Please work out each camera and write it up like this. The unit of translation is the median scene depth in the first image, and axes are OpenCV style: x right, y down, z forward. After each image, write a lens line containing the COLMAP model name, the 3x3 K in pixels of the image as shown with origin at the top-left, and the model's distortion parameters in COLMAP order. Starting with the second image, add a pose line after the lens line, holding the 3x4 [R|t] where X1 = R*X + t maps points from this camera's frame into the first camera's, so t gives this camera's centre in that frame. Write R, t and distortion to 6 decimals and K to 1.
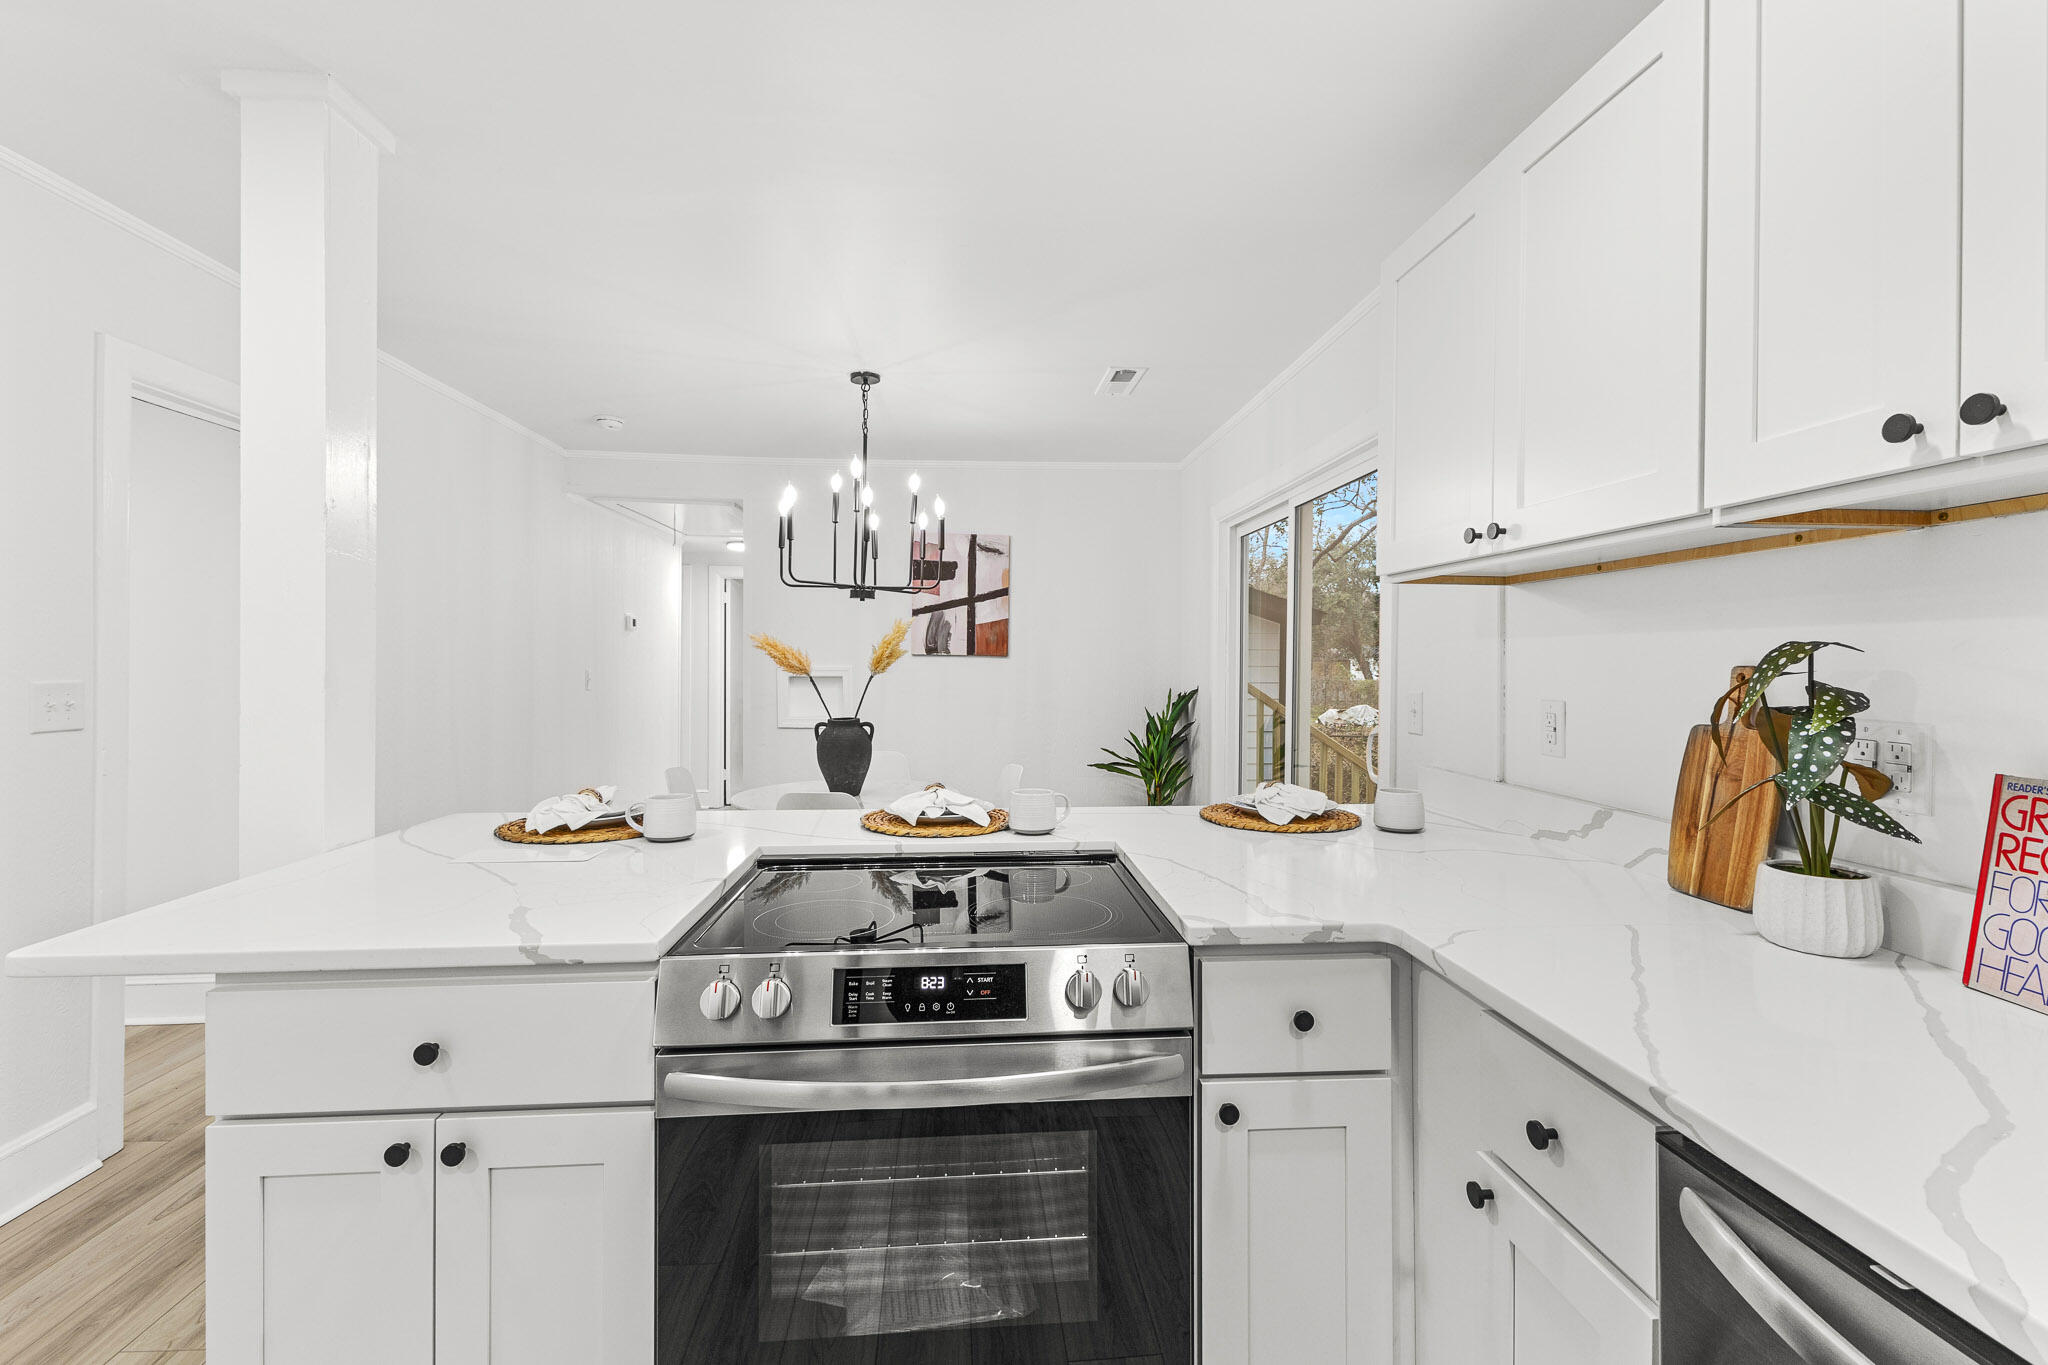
lens RADIAL K [[877.5, 0, 1027.7], [0, 877.5, 667.9], [0, 0, 1]] dist [0.006766, 0.000185]
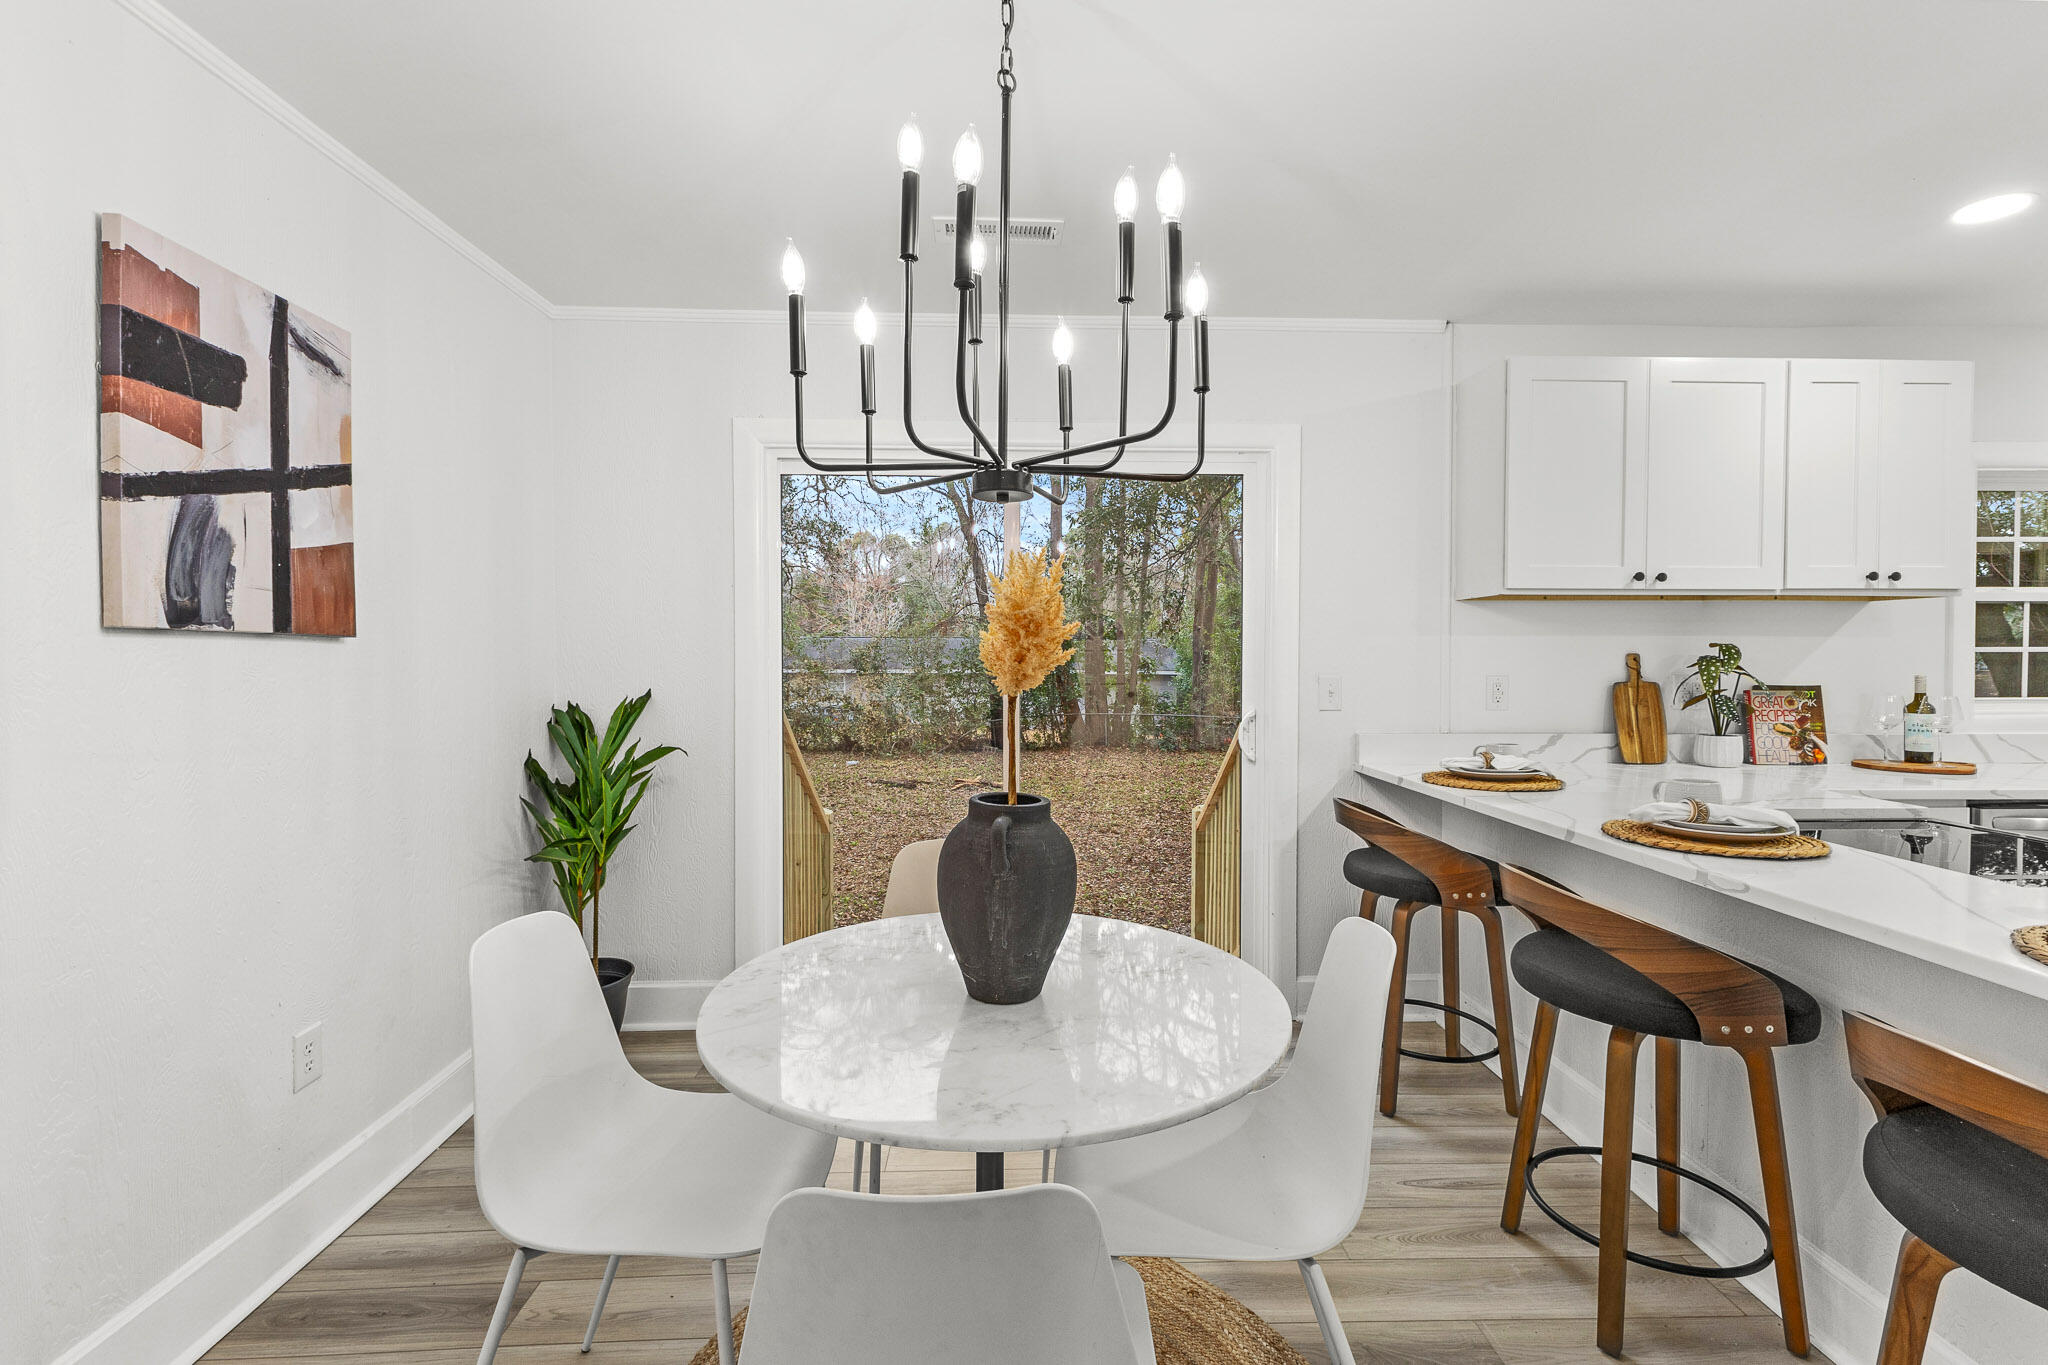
lens RADIAL K [[886.1, 0, 1024.0], [0, 886.1, 682.5], [0, 0, 1]] dist [0.003284, 0.000039]
pose [[0.013880, -0.038130, 0.999176, -0.428258], [-0.003717, 0.999264, 0.038185, -0.009078], [-0.999897, -0.004244, 0.013728, 0.688763]]
